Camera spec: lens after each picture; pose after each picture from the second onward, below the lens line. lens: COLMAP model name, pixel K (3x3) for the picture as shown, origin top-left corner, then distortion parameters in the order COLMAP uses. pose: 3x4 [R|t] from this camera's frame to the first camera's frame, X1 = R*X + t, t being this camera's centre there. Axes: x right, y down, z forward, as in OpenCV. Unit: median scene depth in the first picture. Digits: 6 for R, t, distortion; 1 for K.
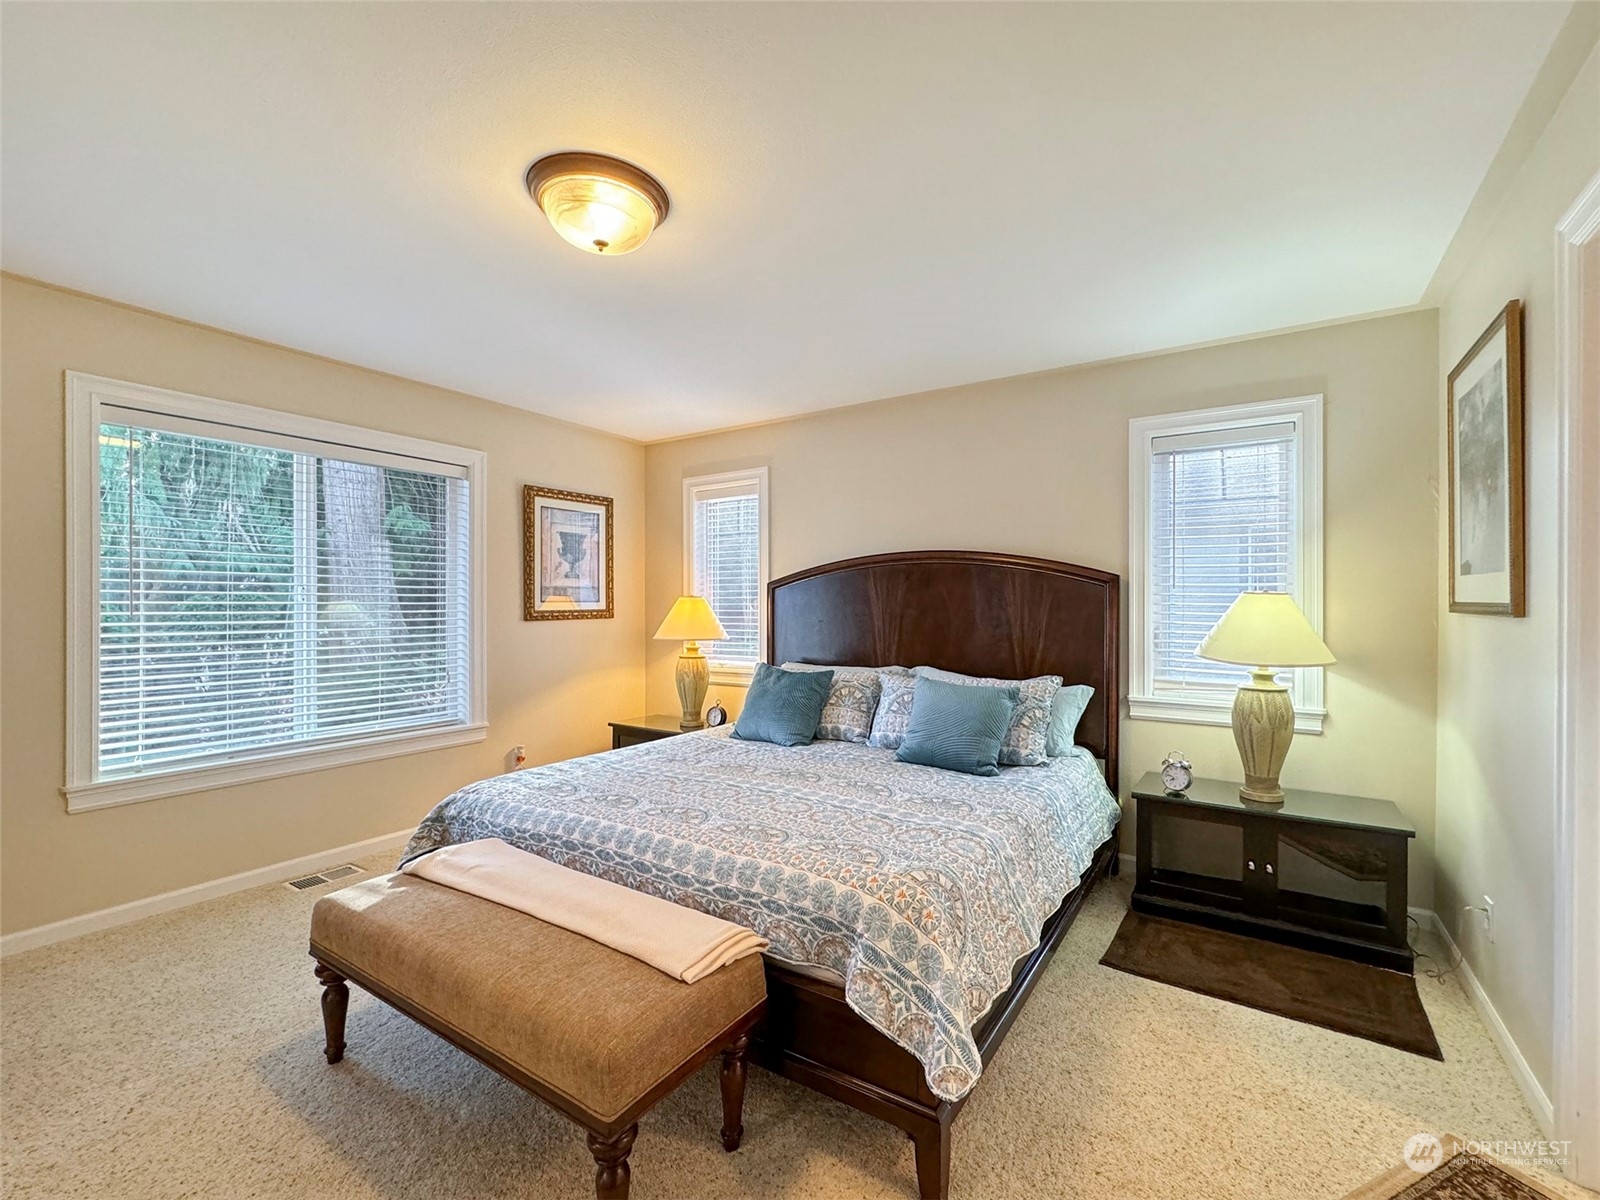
lens RADIAL K [[666.7, 0, 800.0], [0, 666.7, 600.0], [0, 0, 1]] dist [-0.001714, 0.000114]
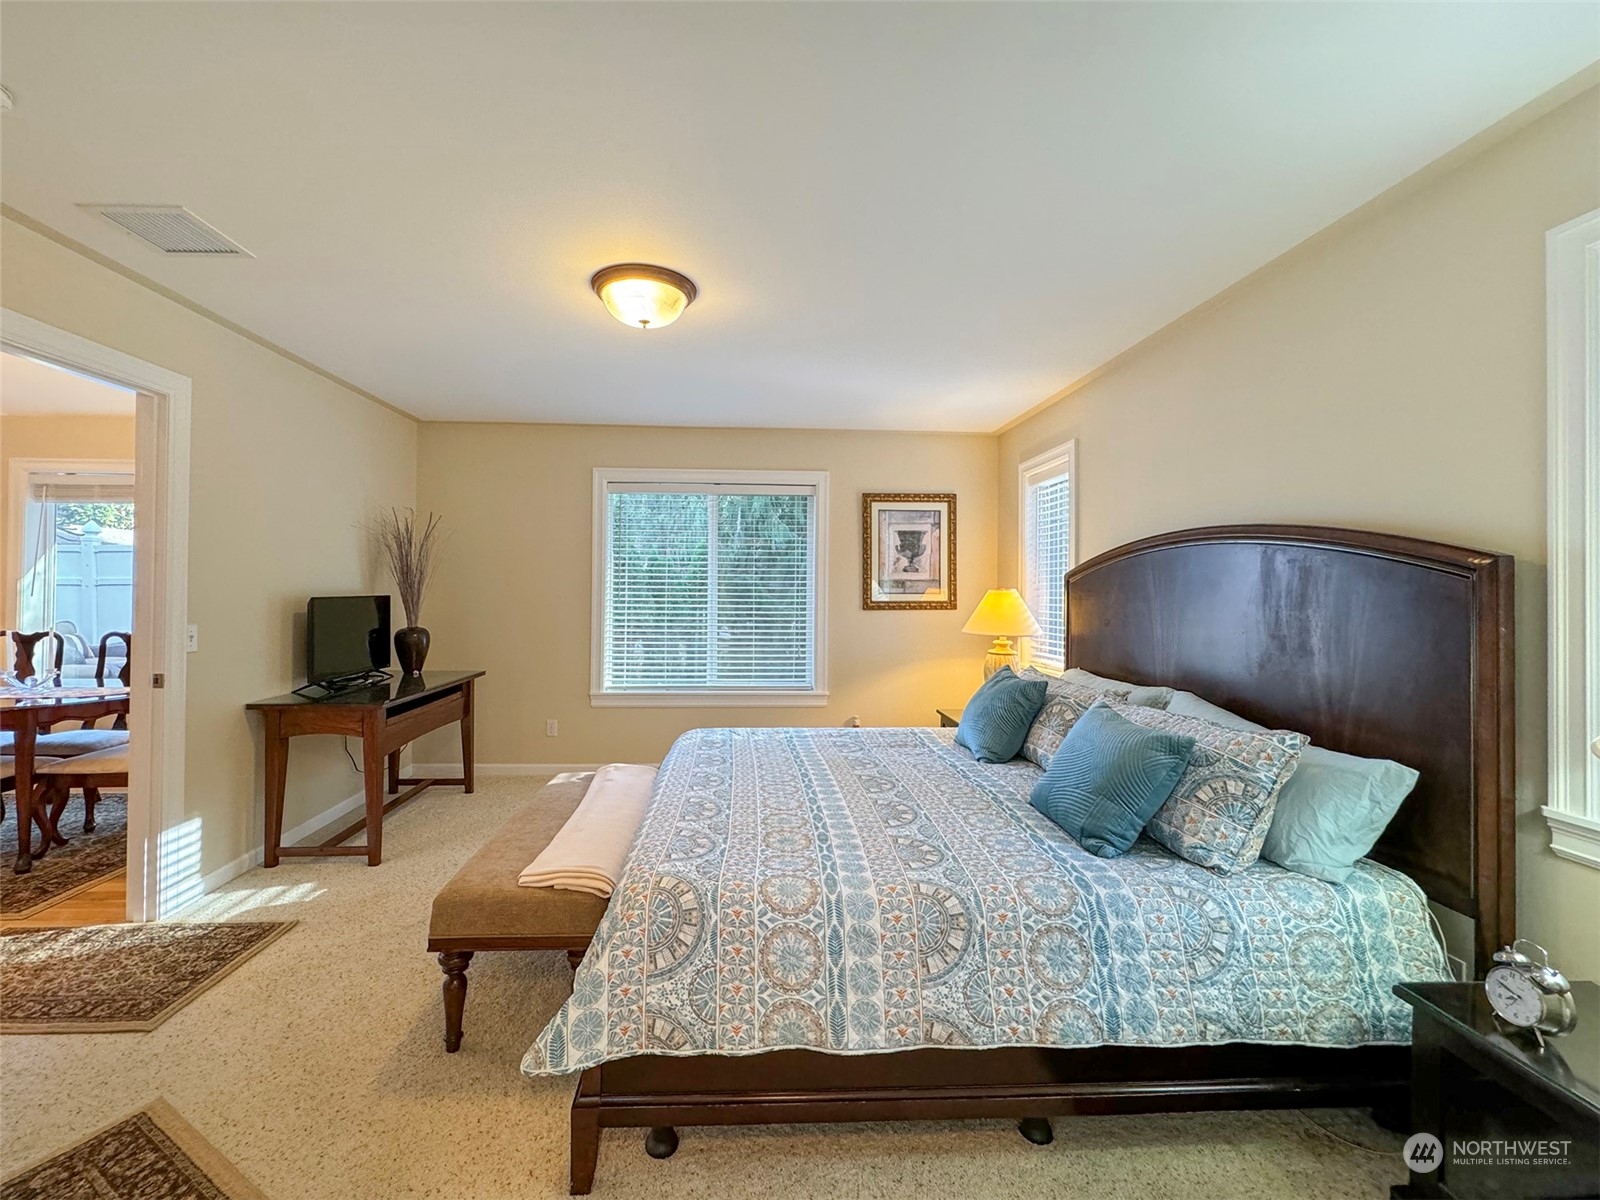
lens RADIAL K [[645.3, 0, 796.5], [0, 645.3, 577.4], [0, 0, 1]] dist [0.001853, 0.000595]
pose [[0.606222, -0.008435, -0.795251, 0.416216], [-0.001919, 0.999925, -0.012069, -0.011498], [0.795293, 0.008843, 0.606160, 0.221380]]
